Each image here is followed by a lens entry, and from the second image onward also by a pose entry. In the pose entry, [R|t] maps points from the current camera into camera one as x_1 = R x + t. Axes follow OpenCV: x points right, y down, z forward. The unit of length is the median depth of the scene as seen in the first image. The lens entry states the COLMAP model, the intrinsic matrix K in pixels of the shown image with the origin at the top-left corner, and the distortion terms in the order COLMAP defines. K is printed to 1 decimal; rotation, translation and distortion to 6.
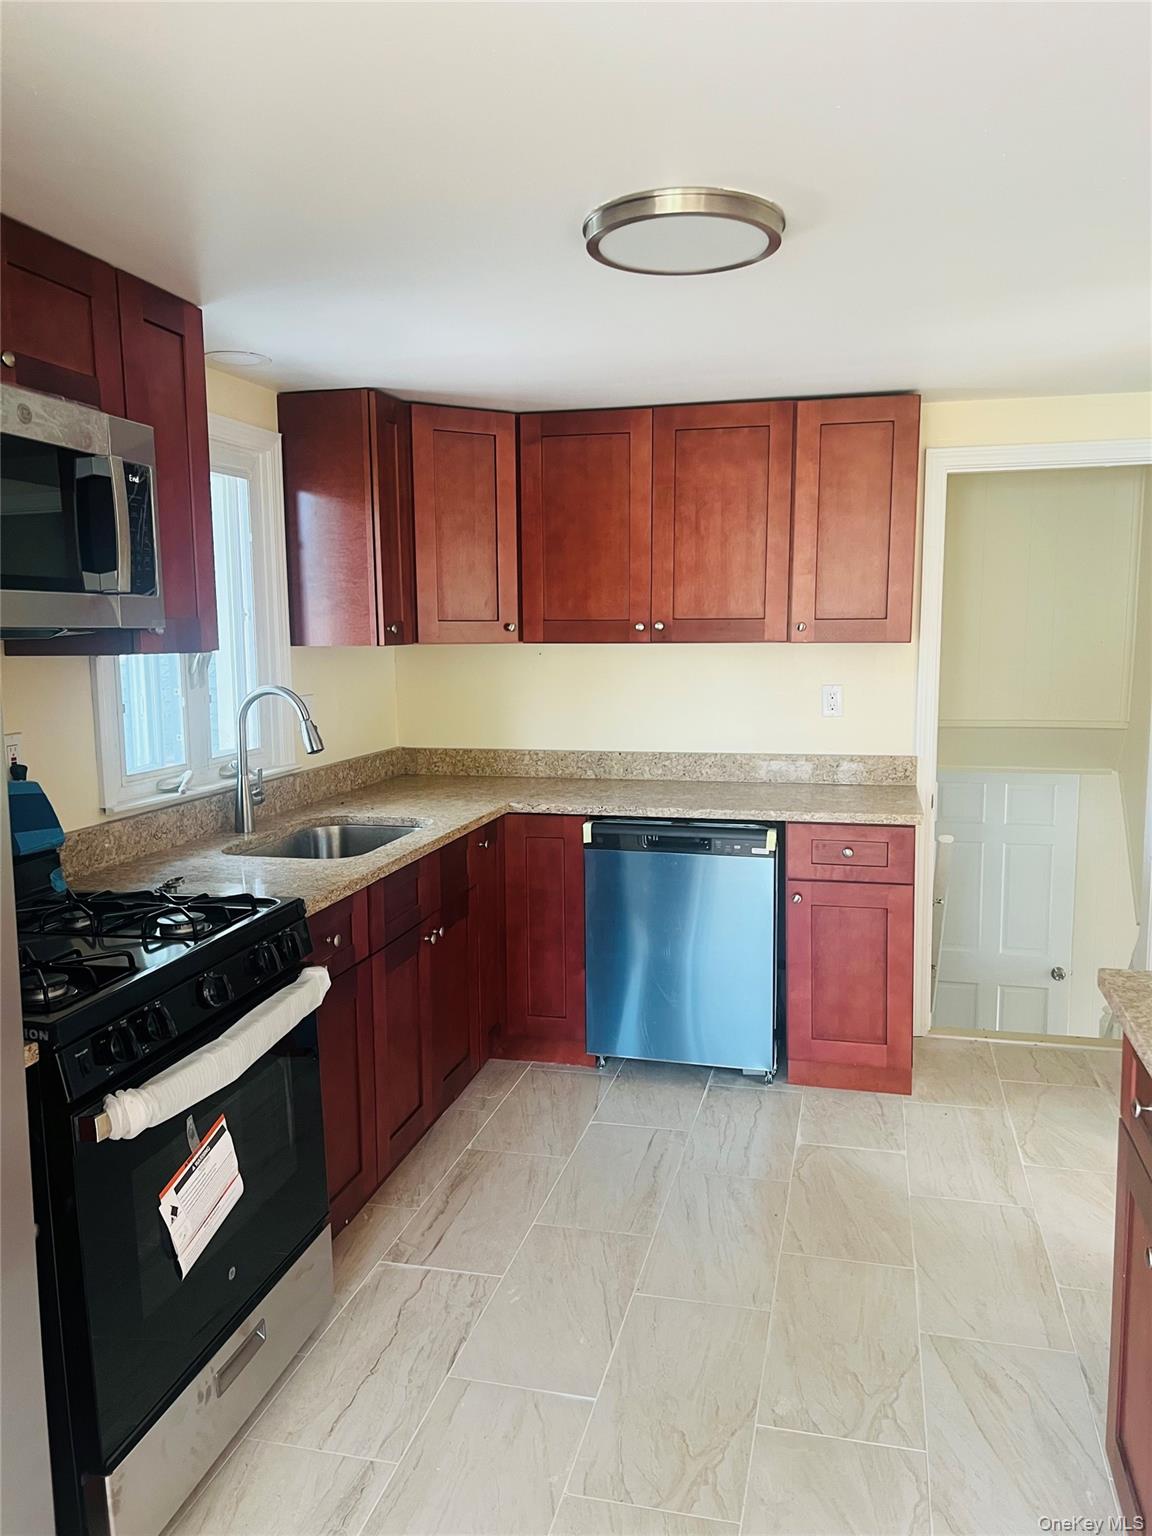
lens RADIAL K [[1156.8, 0, 576.0], [0, 1156.8, 768.0], [0, 0, 1]] dist [0.053529, -0.052961]
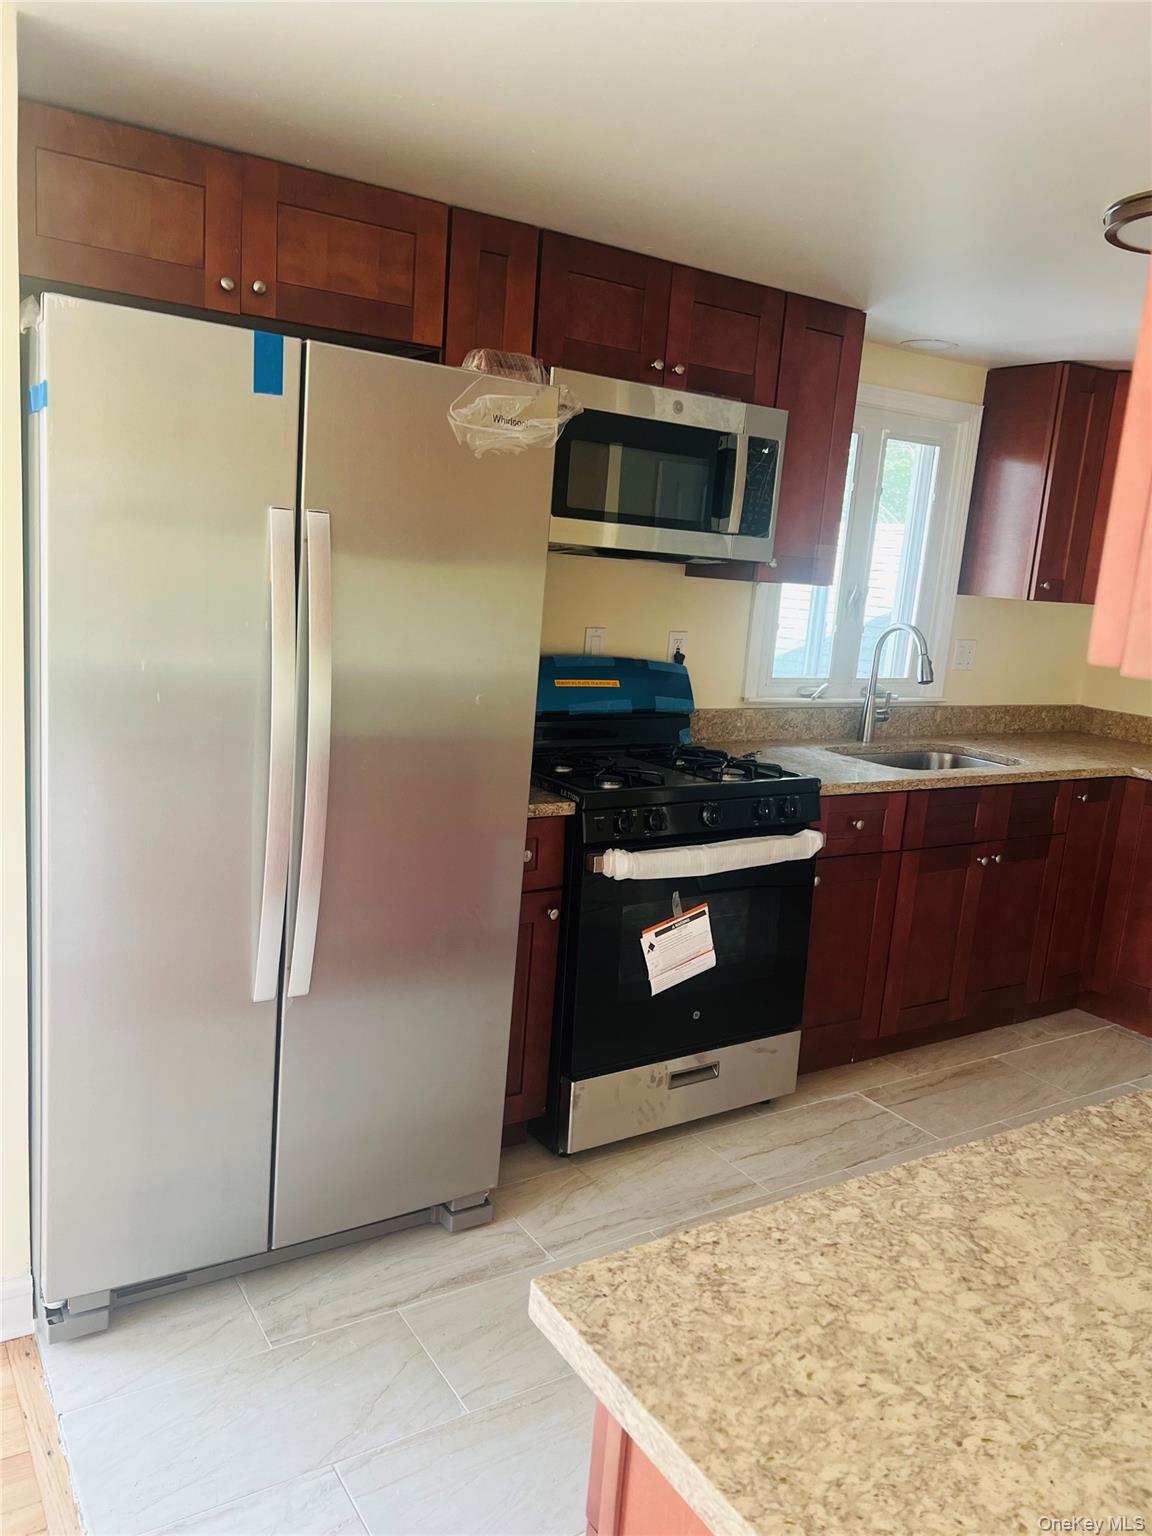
lens RADIAL K [[1136.3, 0, 576.0], [0, 1136.3, 768.0], [0, 0, 1]] dist [0.117089, -0.185597]
pose [[0.730117, 0.190091, -0.656349, 0.361202], [-0.167155, 0.981030, 0.098182, 0.019188], [0.662561, 0.038028, 0.748042, -0.120450]]
